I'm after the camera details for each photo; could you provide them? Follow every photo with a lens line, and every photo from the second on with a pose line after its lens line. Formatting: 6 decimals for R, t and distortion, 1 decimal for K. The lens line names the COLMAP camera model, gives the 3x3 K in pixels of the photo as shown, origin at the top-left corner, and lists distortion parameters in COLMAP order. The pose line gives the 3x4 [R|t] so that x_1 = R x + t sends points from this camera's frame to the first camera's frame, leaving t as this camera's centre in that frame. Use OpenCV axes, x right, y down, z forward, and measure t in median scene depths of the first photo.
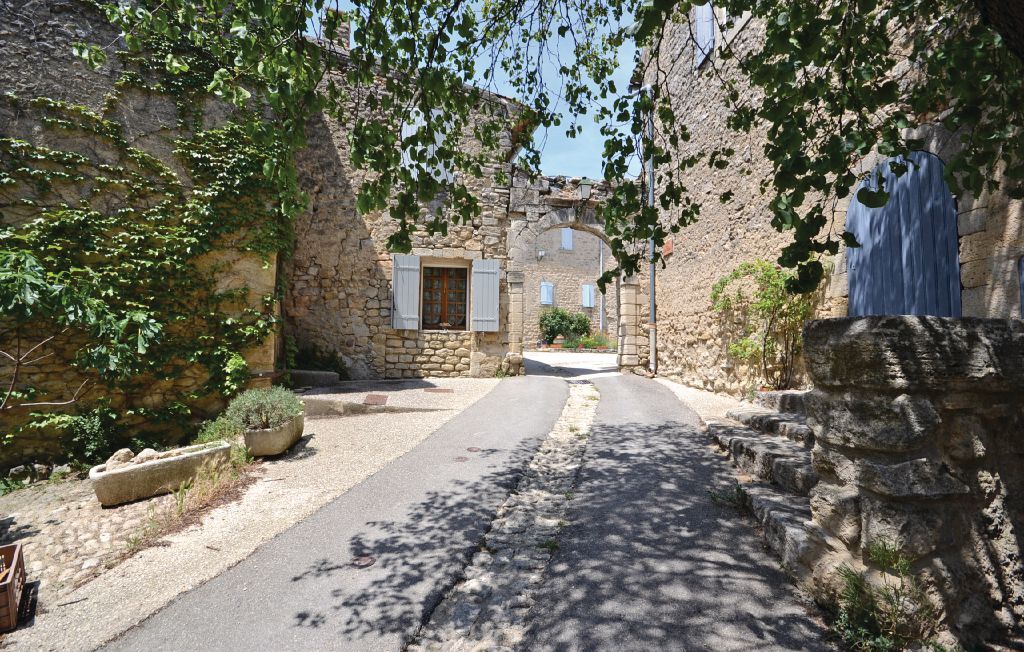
lens RADIAL K [[462.9, 0, 506.0], [0, 462.9, 333.2], [0, 0, 1]] dist [-0.000066, 0.000388]
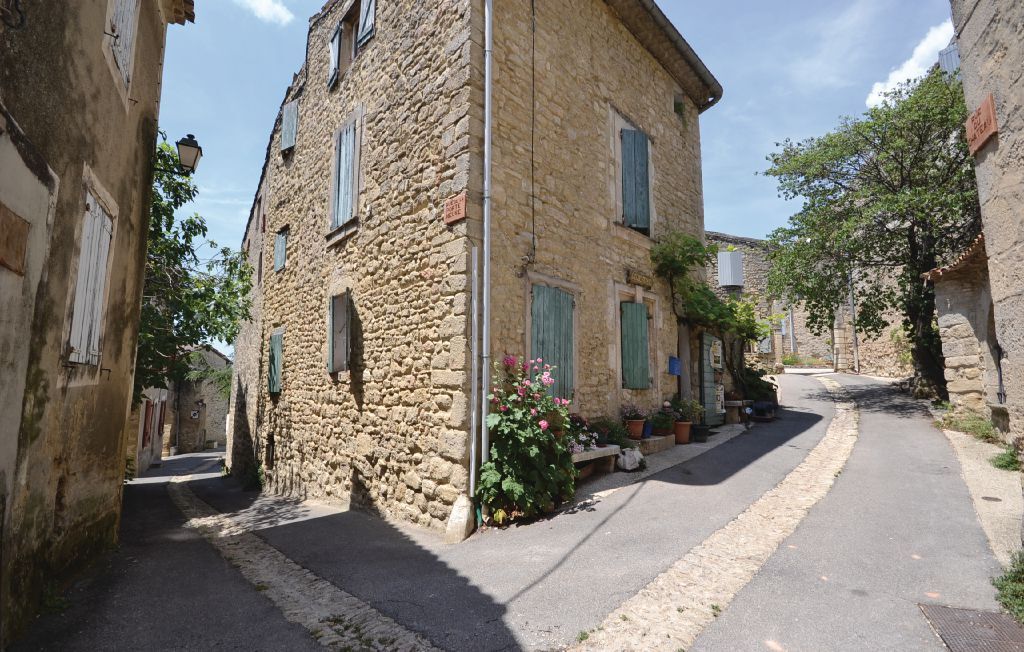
lens RADIAL K [[462.9, 0, 506.0], [0, 462.9, 333.2], [0, 0, 1]] dist [-0.000066, 0.000388]
pose [[0.960310, -0.034548, -0.276787, -0.623708], [0.018600, 0.998023, -0.060039, 0.010803], [0.278314, 0.052507, 0.959054, -1.440205]]
